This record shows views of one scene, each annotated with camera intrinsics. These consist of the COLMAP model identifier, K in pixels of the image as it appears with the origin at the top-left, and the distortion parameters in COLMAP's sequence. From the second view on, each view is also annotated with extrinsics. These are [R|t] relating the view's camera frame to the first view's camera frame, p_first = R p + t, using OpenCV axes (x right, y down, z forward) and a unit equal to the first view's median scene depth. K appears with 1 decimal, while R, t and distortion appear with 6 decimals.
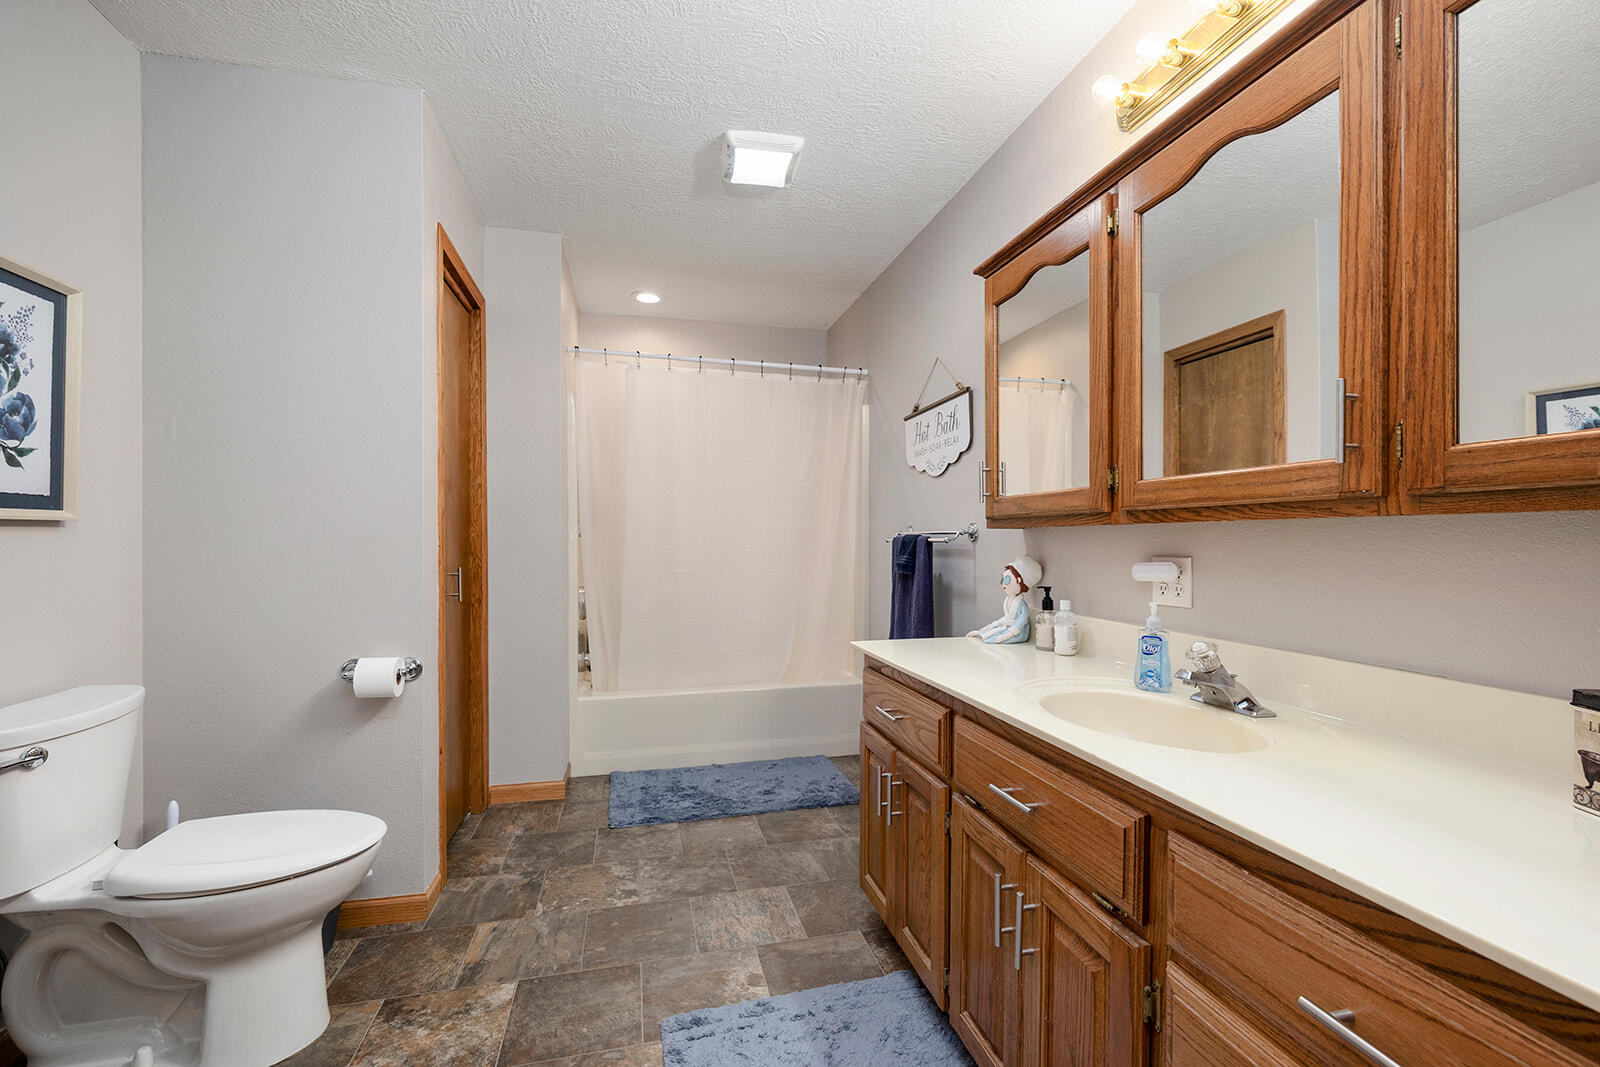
lens RADIAL K [[669.2, 0, 795.8], [0, 669.2, 539.8], [0, 0, 1]] dist [-0.007302, 0.000492]
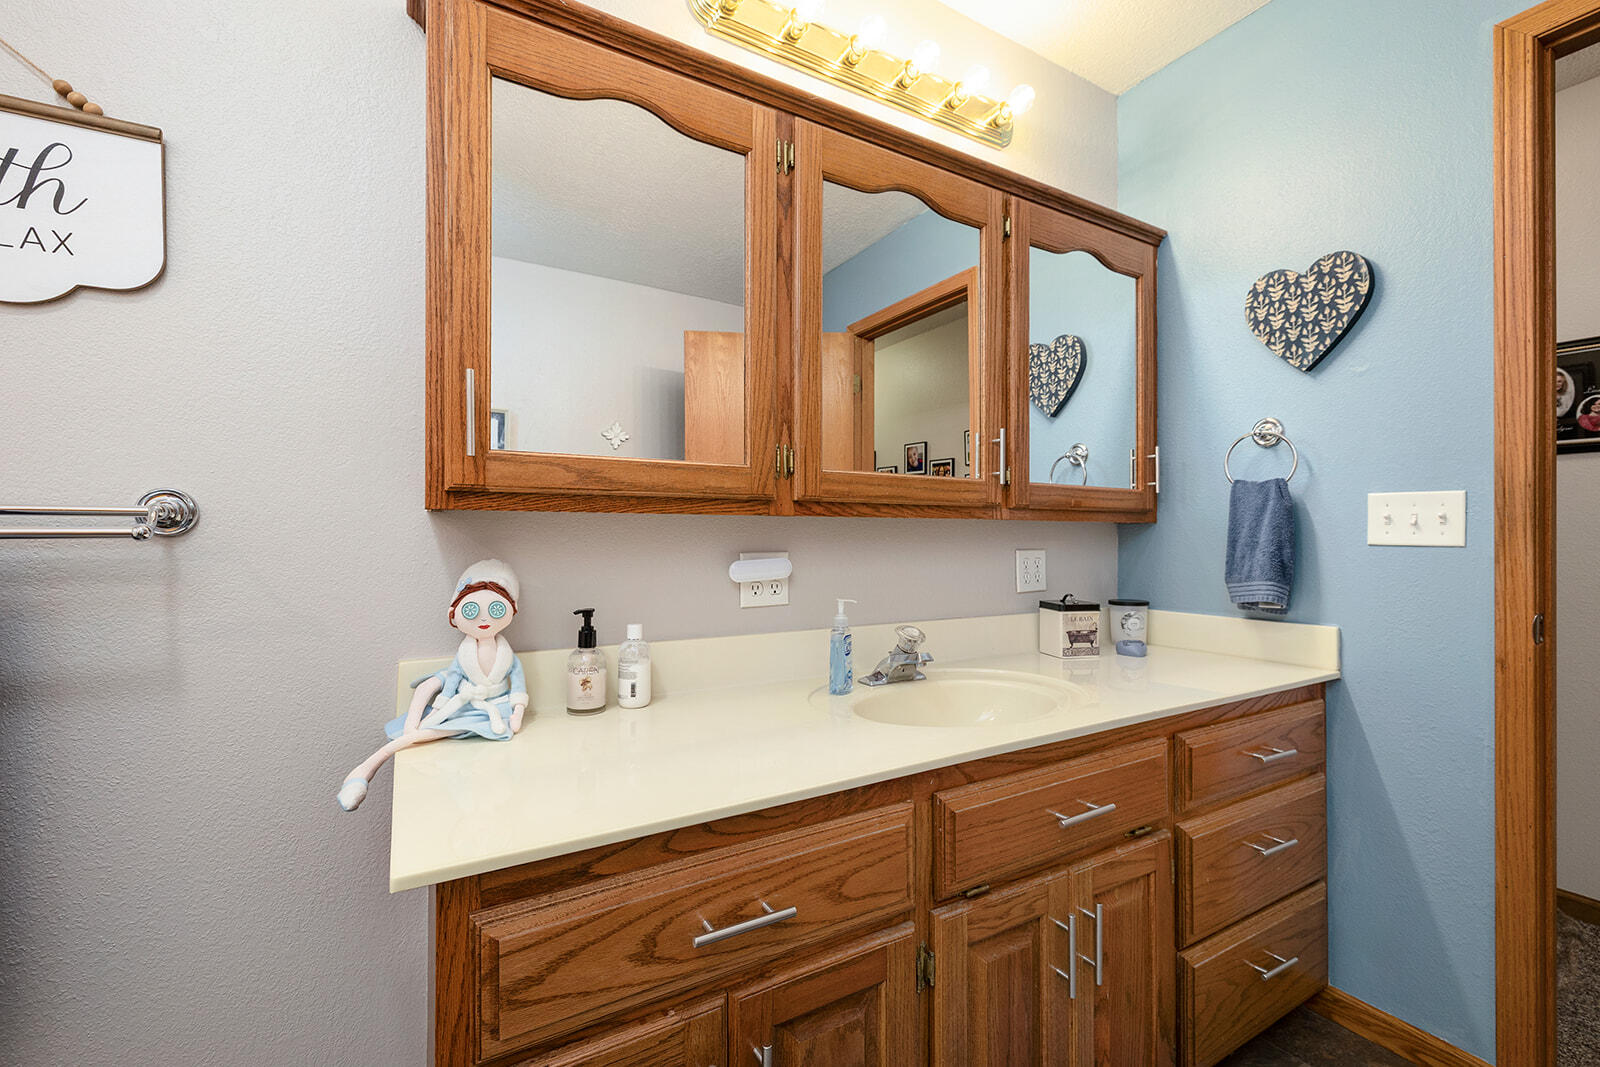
lens RADIAL K [[669.2, 0, 793.8], [0, 669.2, 536.3], [0, 0, 1]] dist [-0.007302, 0.000492]
pose [[-0.274187, 0.004112, 0.961668, -0.363387], [0.001959, 0.999991, -0.003718, 0.007100], [-0.961674, 0.000864, -0.274193, 1.325269]]
